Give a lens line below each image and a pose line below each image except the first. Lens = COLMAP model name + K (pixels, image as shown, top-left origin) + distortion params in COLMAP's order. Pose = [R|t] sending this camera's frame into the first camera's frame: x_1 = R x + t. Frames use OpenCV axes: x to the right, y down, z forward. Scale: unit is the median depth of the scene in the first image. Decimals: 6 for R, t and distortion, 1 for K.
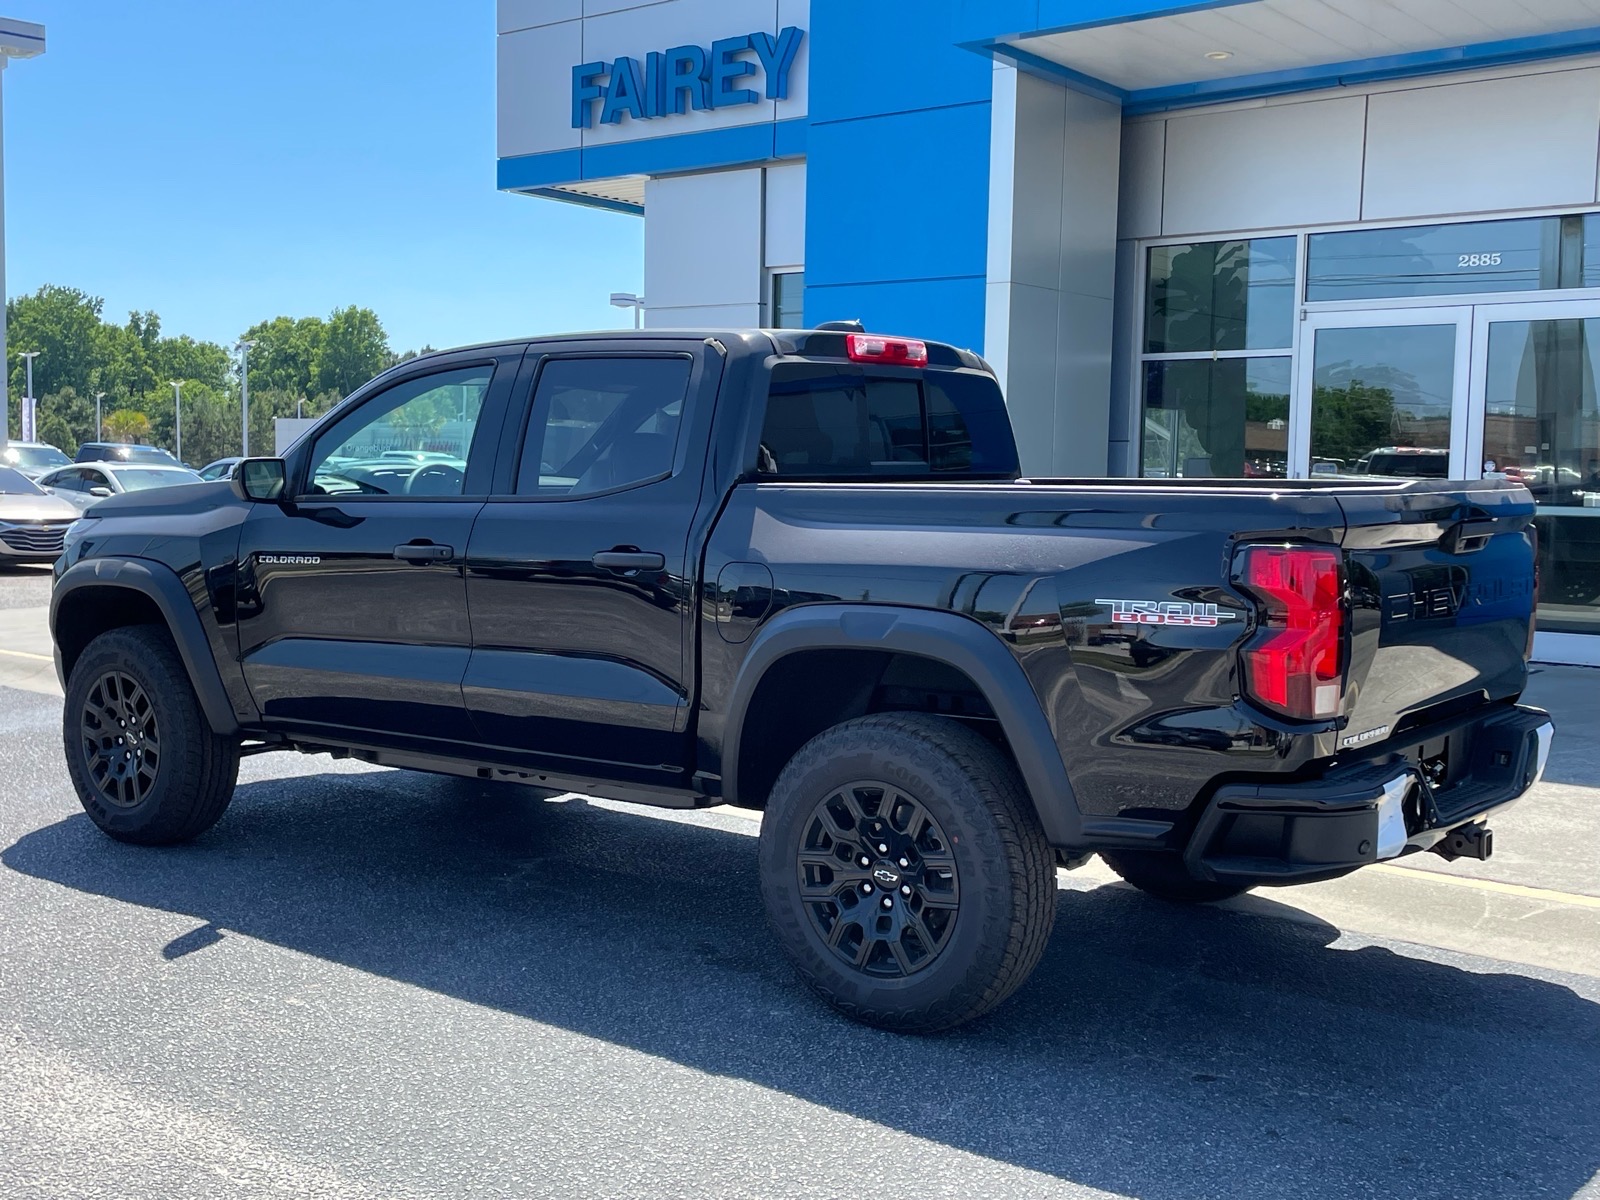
lens RADIAL K [[1769.3, 0, 800.0], [0, 1769.3, 600.0], [0, 0, 1]] dist [0.100513, -0.045702]
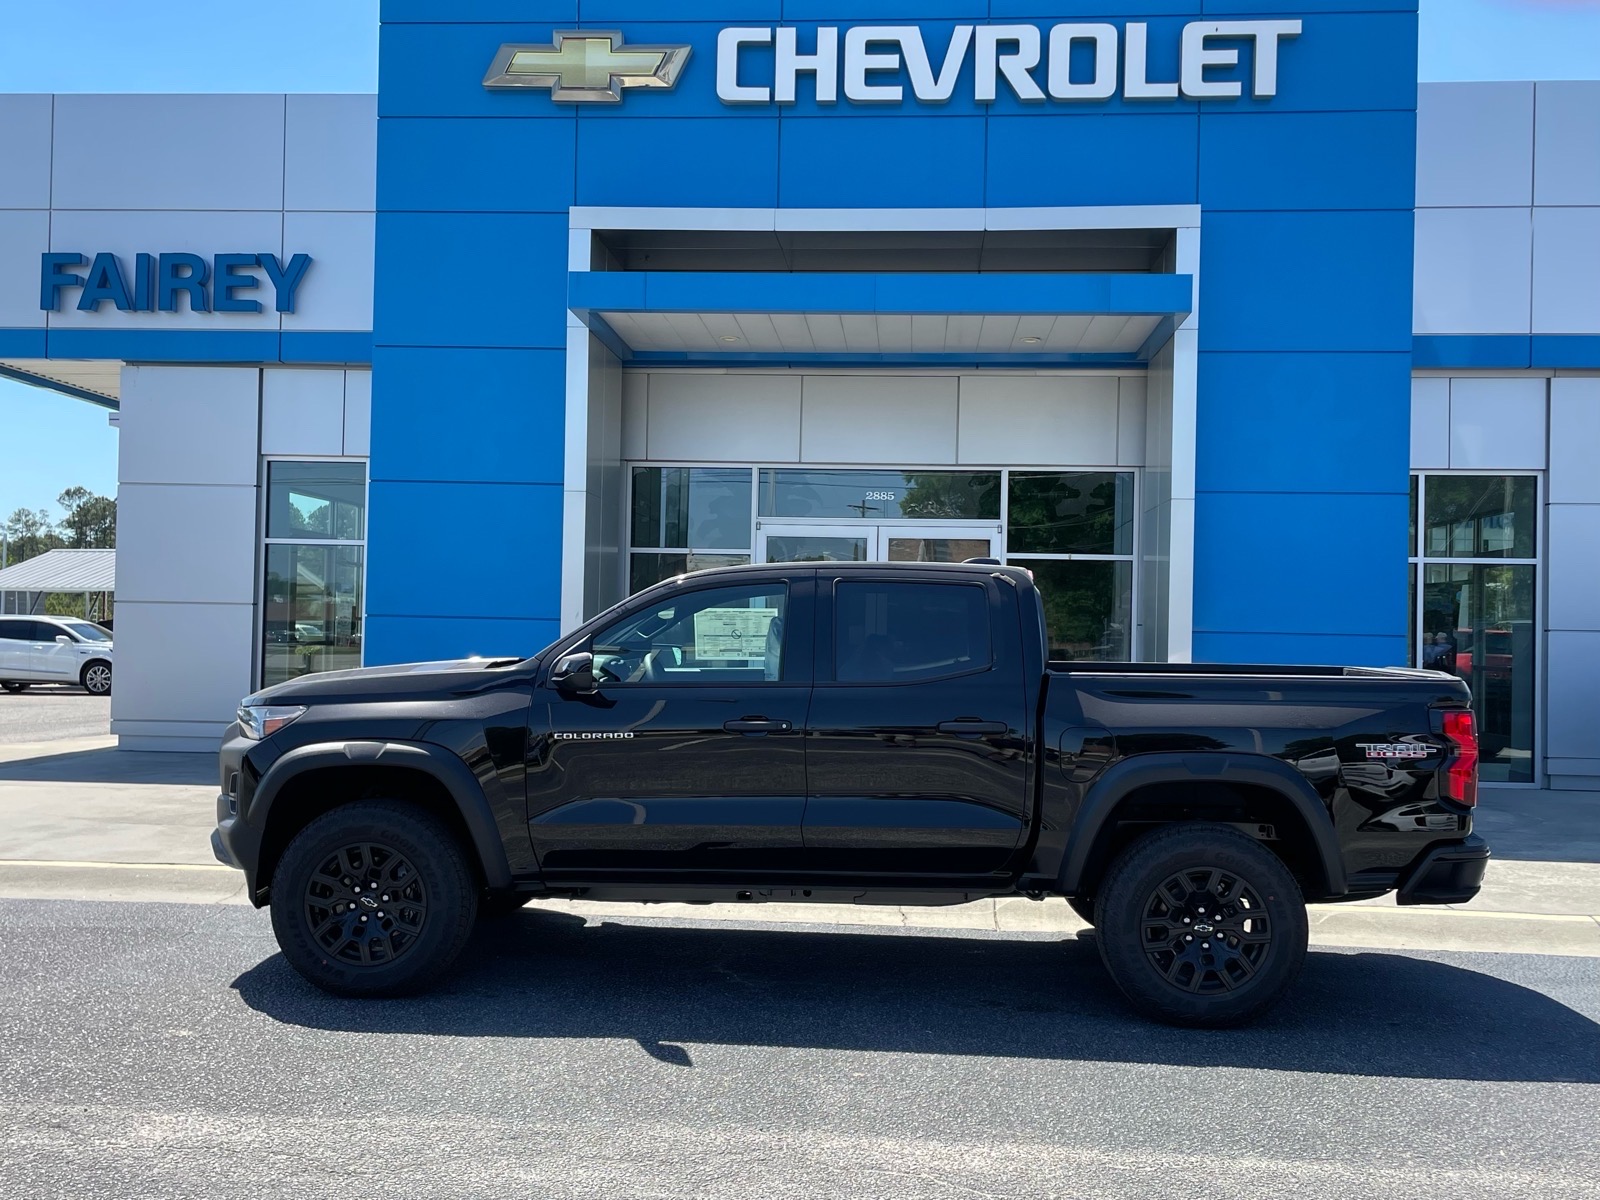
lens RADIAL K [[1512.7, 0, 800.0], [0, 1512.7, 600.0], [0, 0, 1]] dist [0.058082, -0.027655]
pose [[0.828563, 0.011769, 0.559772, -0.843189], [0.035760, 0.996625, -0.073885, -0.037819], [-0.558752, 0.081236, 0.825346, 0.065542]]
